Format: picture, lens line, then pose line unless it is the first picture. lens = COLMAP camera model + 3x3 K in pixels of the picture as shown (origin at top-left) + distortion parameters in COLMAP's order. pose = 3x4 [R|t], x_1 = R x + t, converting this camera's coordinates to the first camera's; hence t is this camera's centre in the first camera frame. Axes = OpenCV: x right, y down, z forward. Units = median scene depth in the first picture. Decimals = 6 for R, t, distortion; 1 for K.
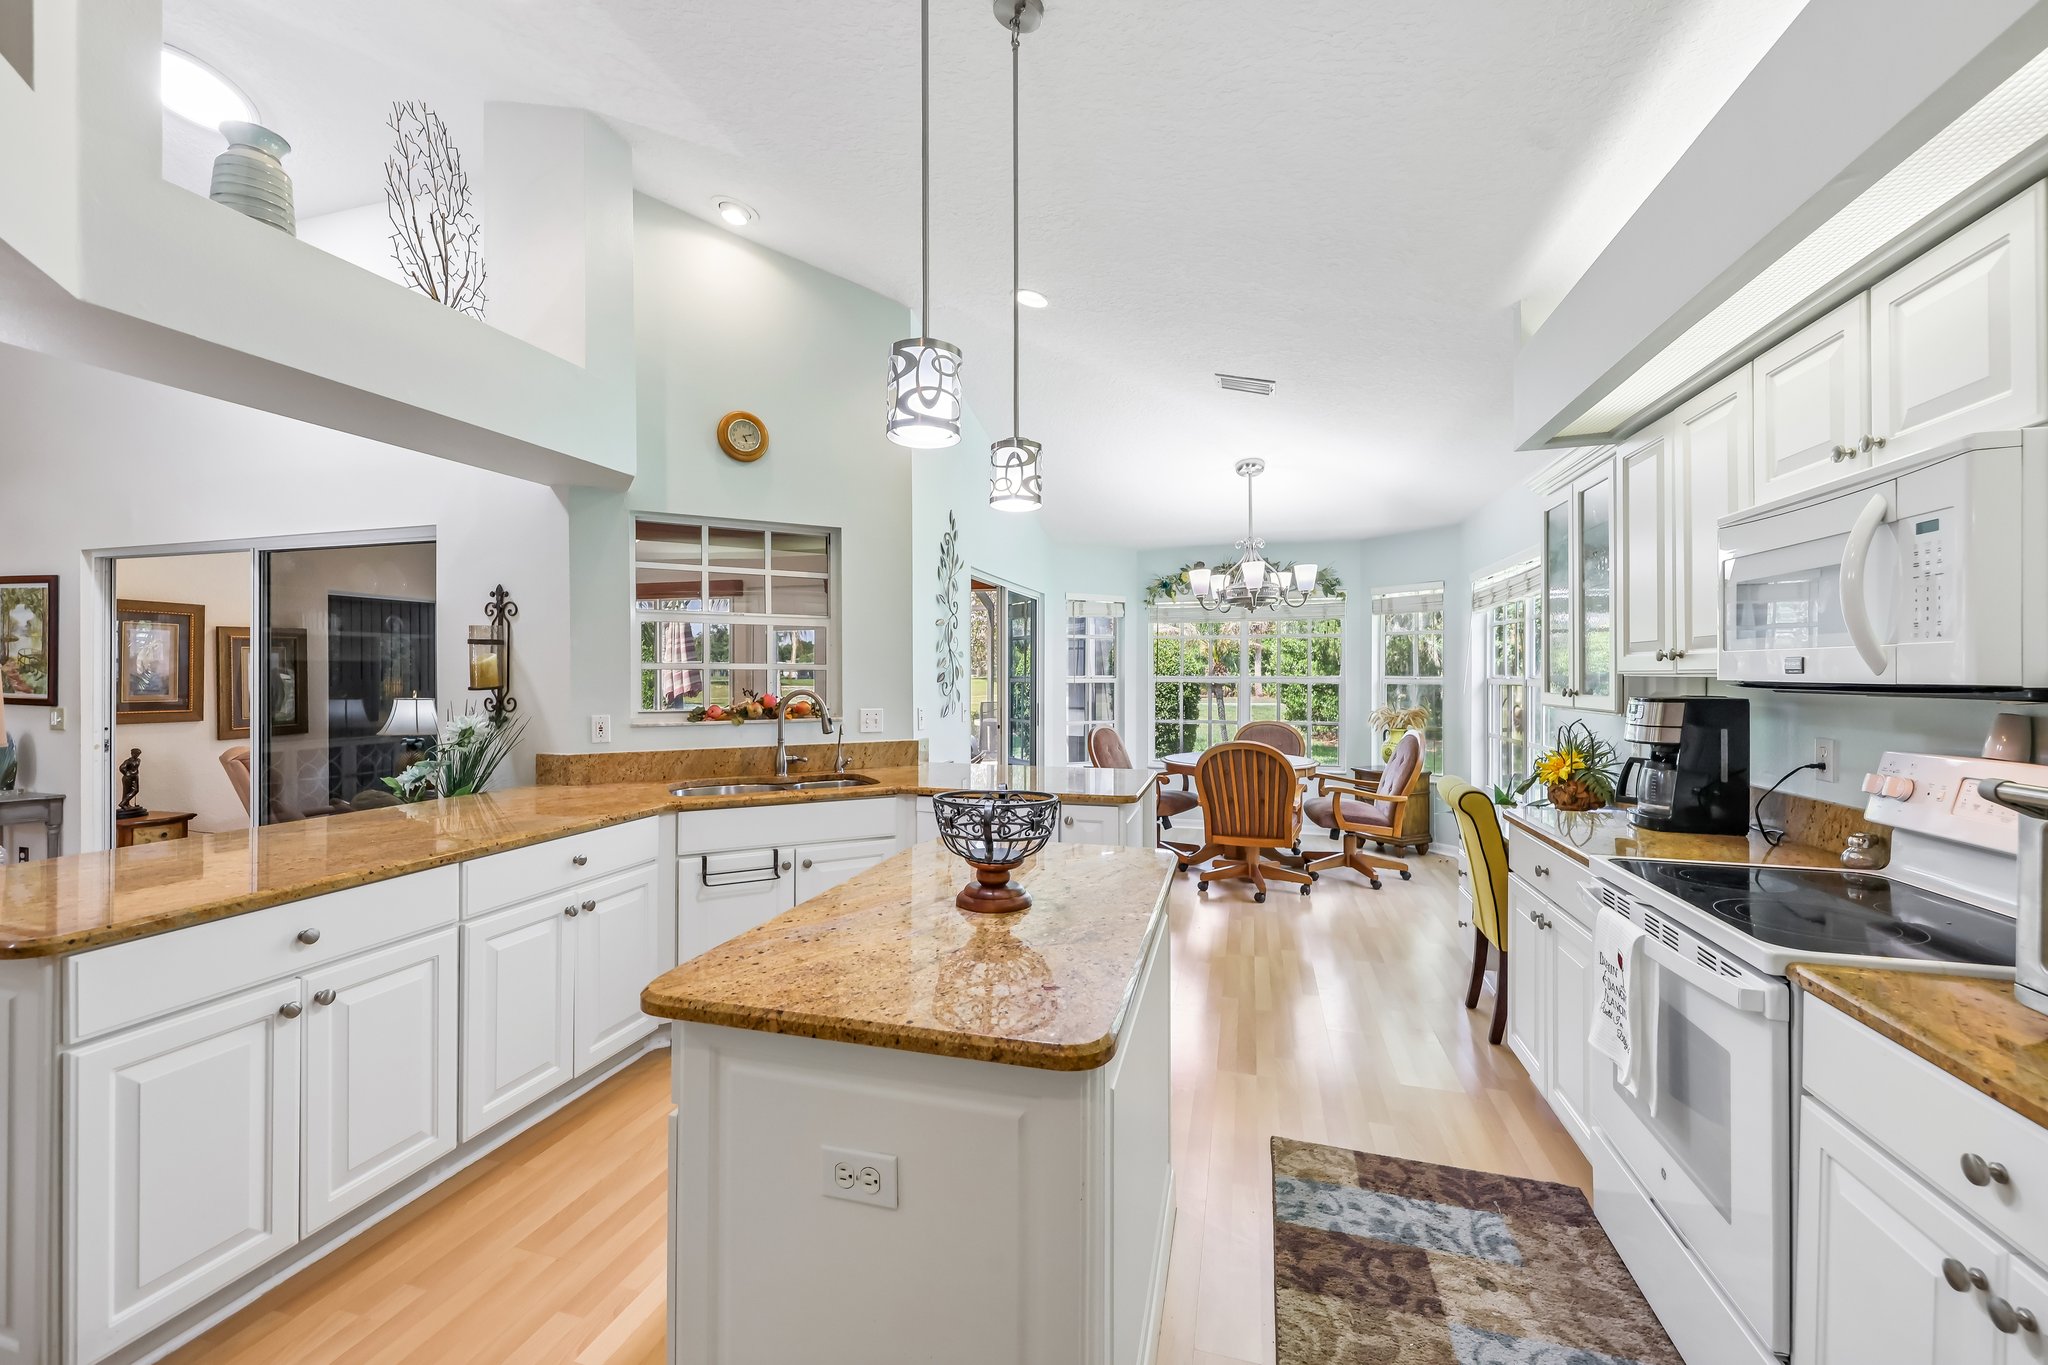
lens RADIAL K [[819.8, 0, 1024.0], [0, 819.8, 684.0], [0, 0, 1]] dist [0.008980, -0.001114]
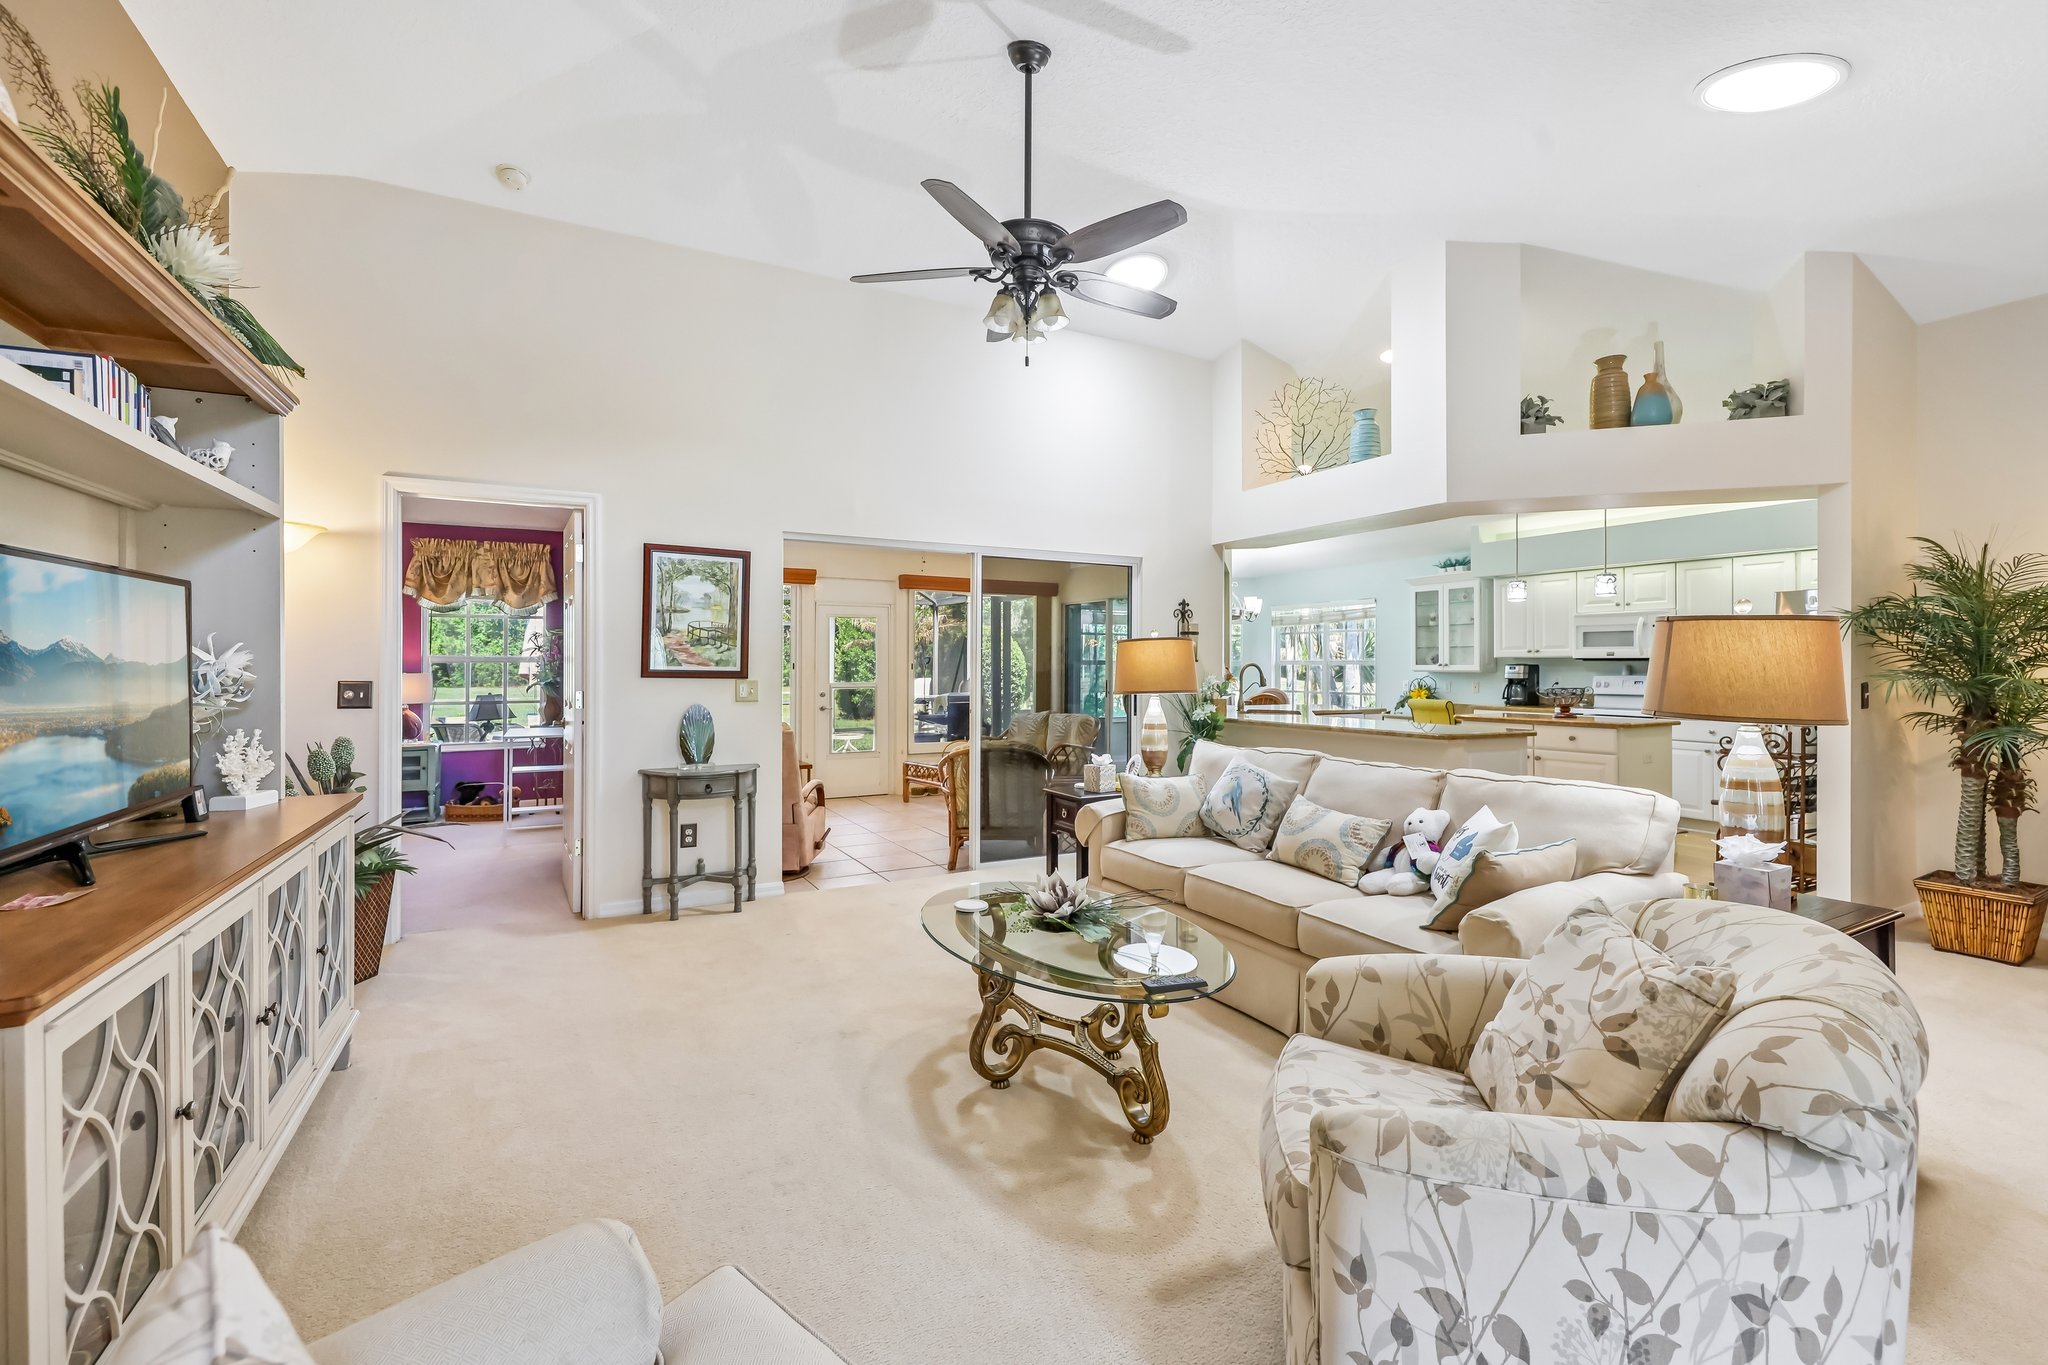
lens RADIAL K [[853.6, 0, 1018.6], [0, 853.6, 665.3], [0, 0, 1]] dist [0.001682, -0.000032]
pose [[0.714704, 0.002378, 0.699423, -2.065086], [0.006934, 0.999921, -0.010485, 0.030238], [-0.699392, 0.012343, 0.714631, -0.002985]]
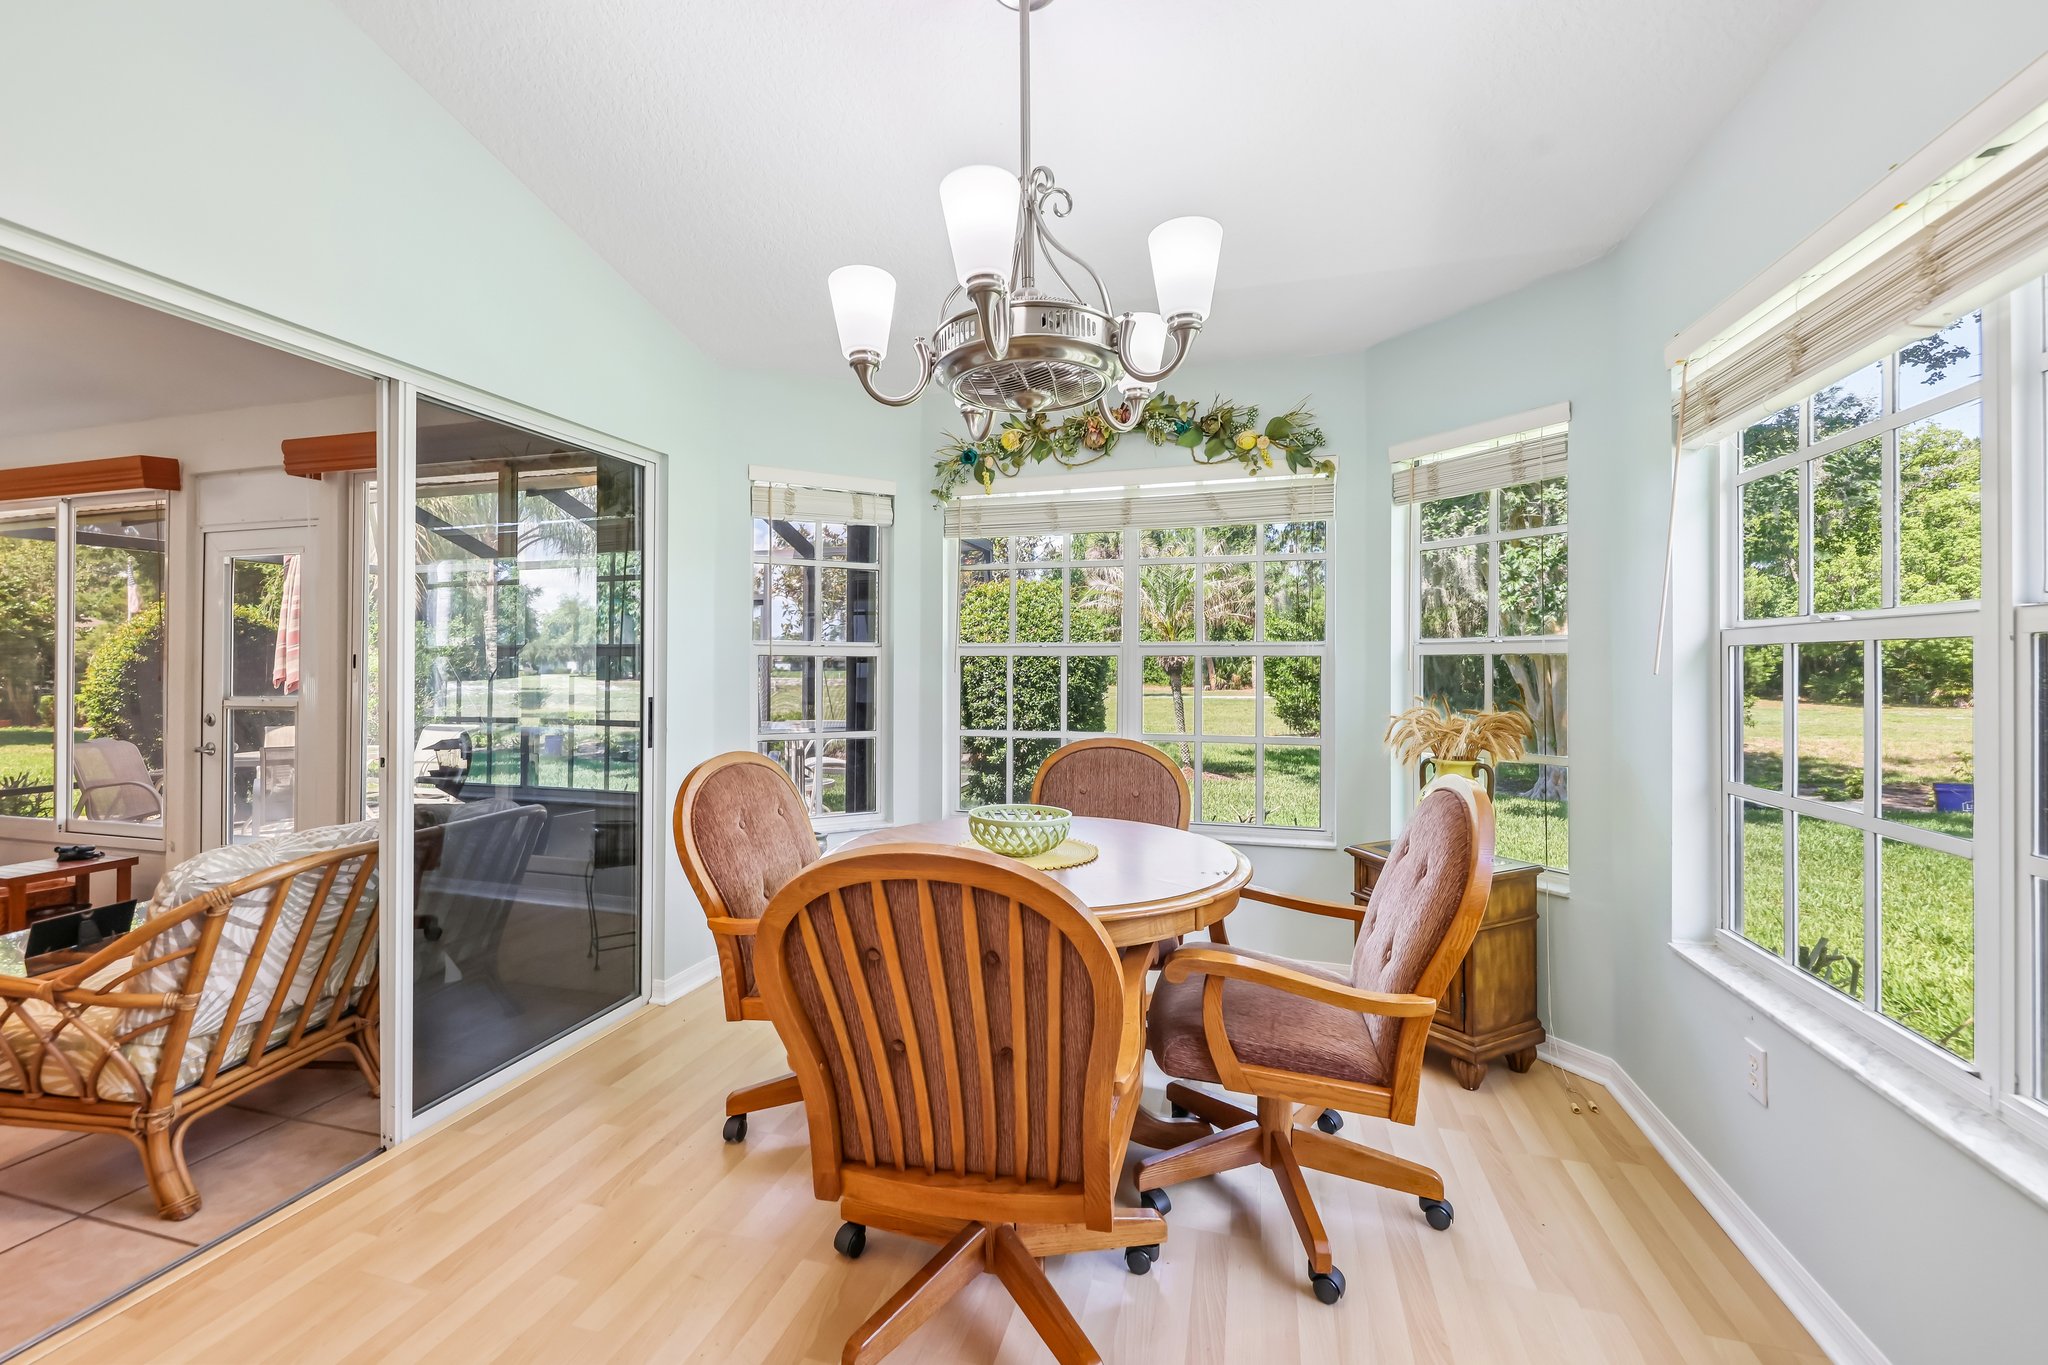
lens RADIAL K [[819.8, 0, 1036.9], [0, 819.8, 669.4], [0, 0, 1]] dist [0.008980, -0.001114]
pose [[0.999977, 0.002964, 0.006025, 0.416906], [-0.002897, 0.999934, -0.011080, 0.024356], [-0.006058, 0.011062, 0.999920, 1.014719]]
